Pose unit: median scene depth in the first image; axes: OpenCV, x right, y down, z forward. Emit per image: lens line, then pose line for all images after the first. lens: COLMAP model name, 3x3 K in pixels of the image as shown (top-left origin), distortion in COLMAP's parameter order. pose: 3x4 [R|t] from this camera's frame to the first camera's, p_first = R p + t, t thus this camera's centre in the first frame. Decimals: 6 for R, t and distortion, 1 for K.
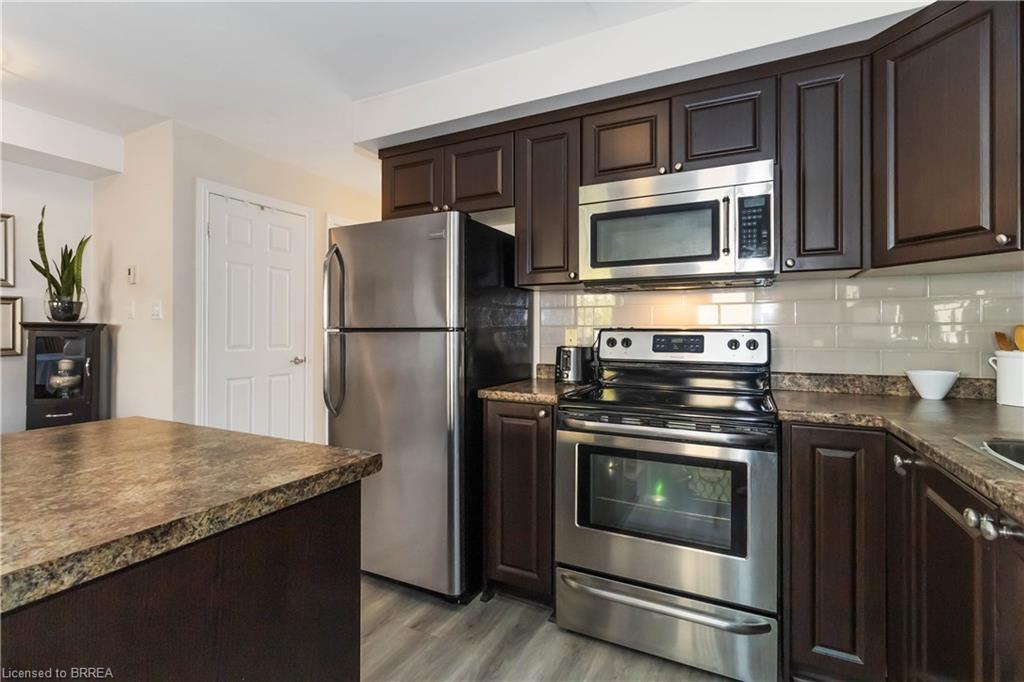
lens RADIAL K [[471.3, 0, 512.8], [0, 471.3, 334.4], [0, 0, 1]] dist [0.002132, 0.000708]
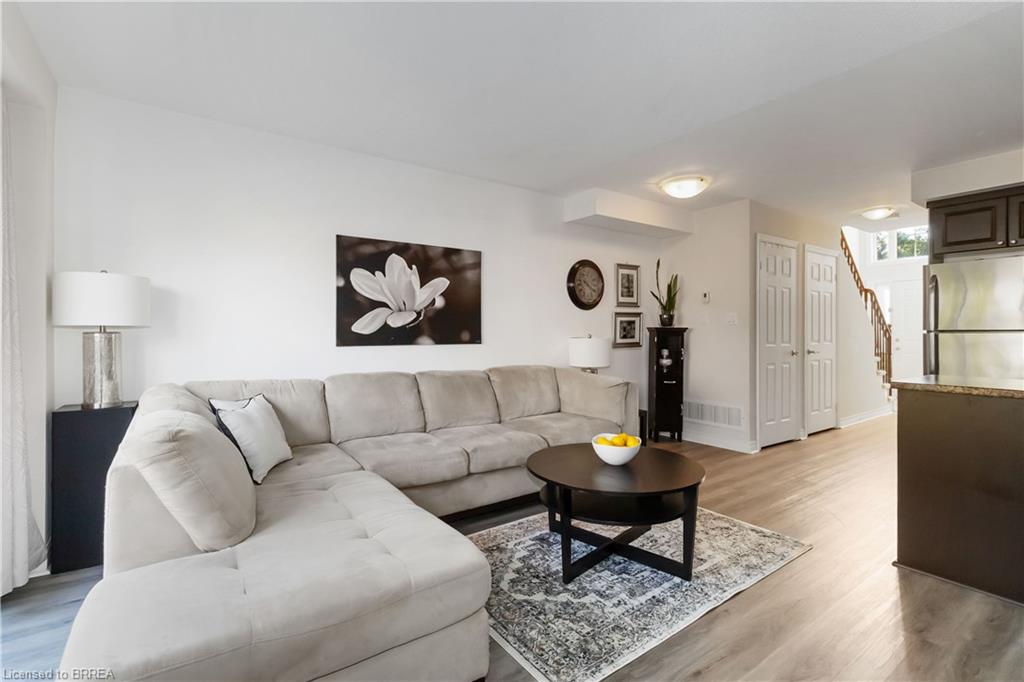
lens RADIAL K [[471.3, 0, 512.8], [0, 471.3, 334.4], [0, 0, 1]] dist [0.002132, 0.000708]
pose [[0.888659, -0.000401, -0.458569, -0.679310], [0.000433, 1.000000, -0.000036, -0.000373], [0.458569, -0.000166, 0.888659, -0.751487]]
